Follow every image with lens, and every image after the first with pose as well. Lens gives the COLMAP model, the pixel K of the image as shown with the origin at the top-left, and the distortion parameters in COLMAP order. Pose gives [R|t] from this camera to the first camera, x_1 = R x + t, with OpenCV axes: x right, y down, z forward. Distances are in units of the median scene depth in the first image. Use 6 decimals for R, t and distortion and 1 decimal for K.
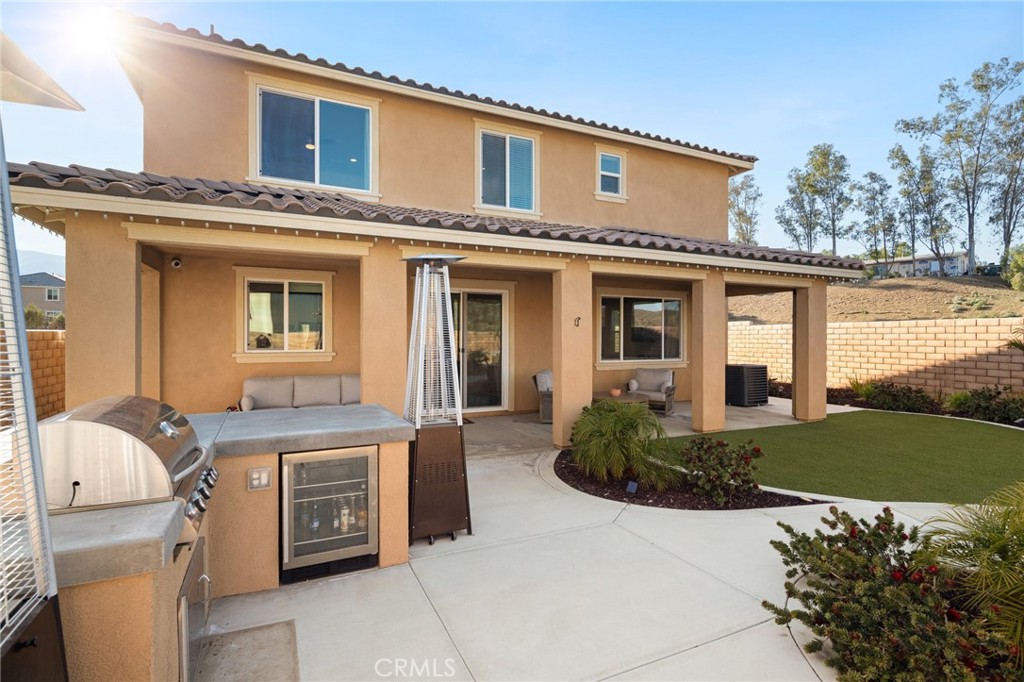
lens RADIAL K [[495.1, 0, 511.3], [0, 495.1, 340.2], [0, 0, 1]] dist [0.008708, -0.003393]
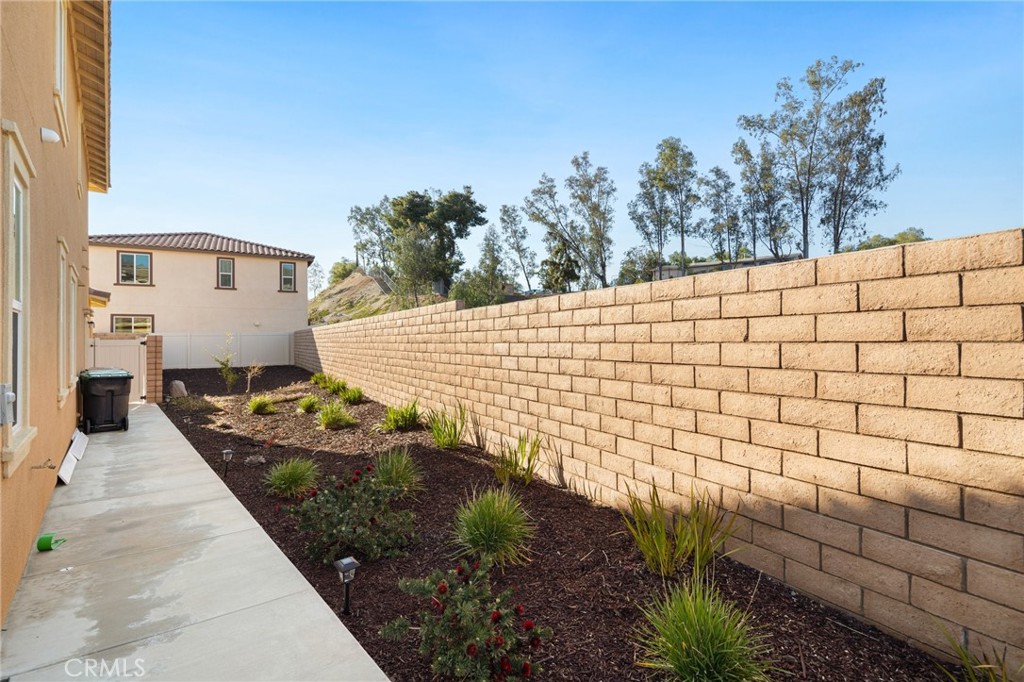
lens RADIAL K [[495.1, 0, 509.6], [0, 495.1, 340.3], [0, 0, 1]] dist [0.008708, -0.003393]
pose [[0.974140, -0.004822, 0.225895, 0.124958], [0.006759, 0.999947, -0.007804, -0.000201], [-0.225845, 0.009129, 0.974120, 0.170329]]
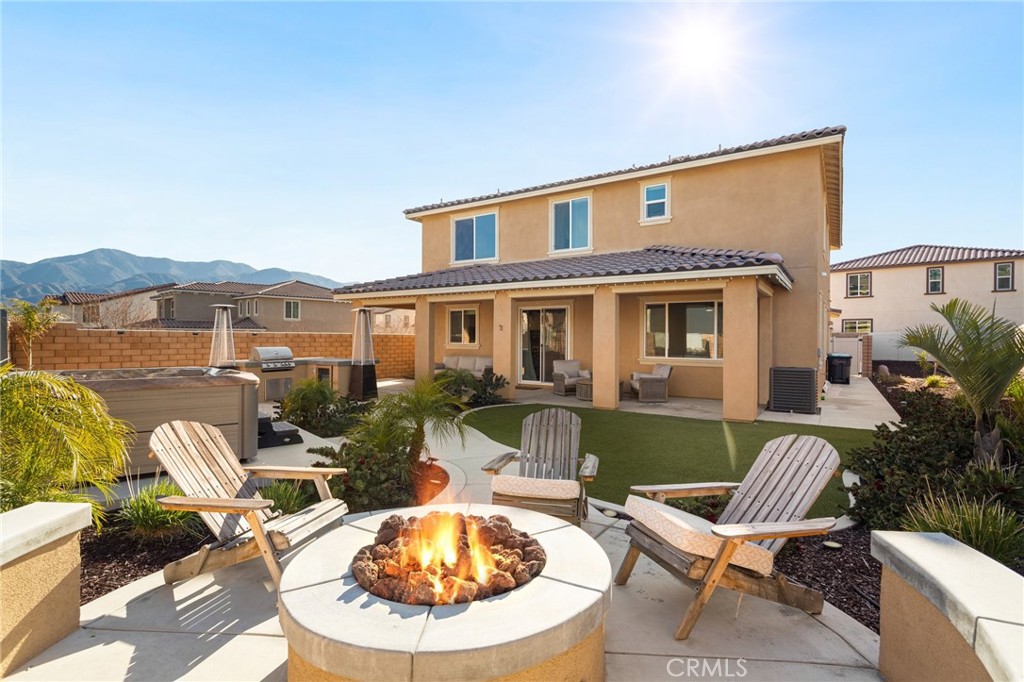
lens RADIAL K [[495.1, 0, 507.9], [0, 495.1, 338.7], [0, 0, 1]] dist [0.008708, -0.003393]
pose [[0.505683, 0.004021, -0.862710, 0.199210], [-0.009523, 0.999954, -0.000922, 0.000221], [0.862667, 0.008682, 0.505698, 0.016562]]
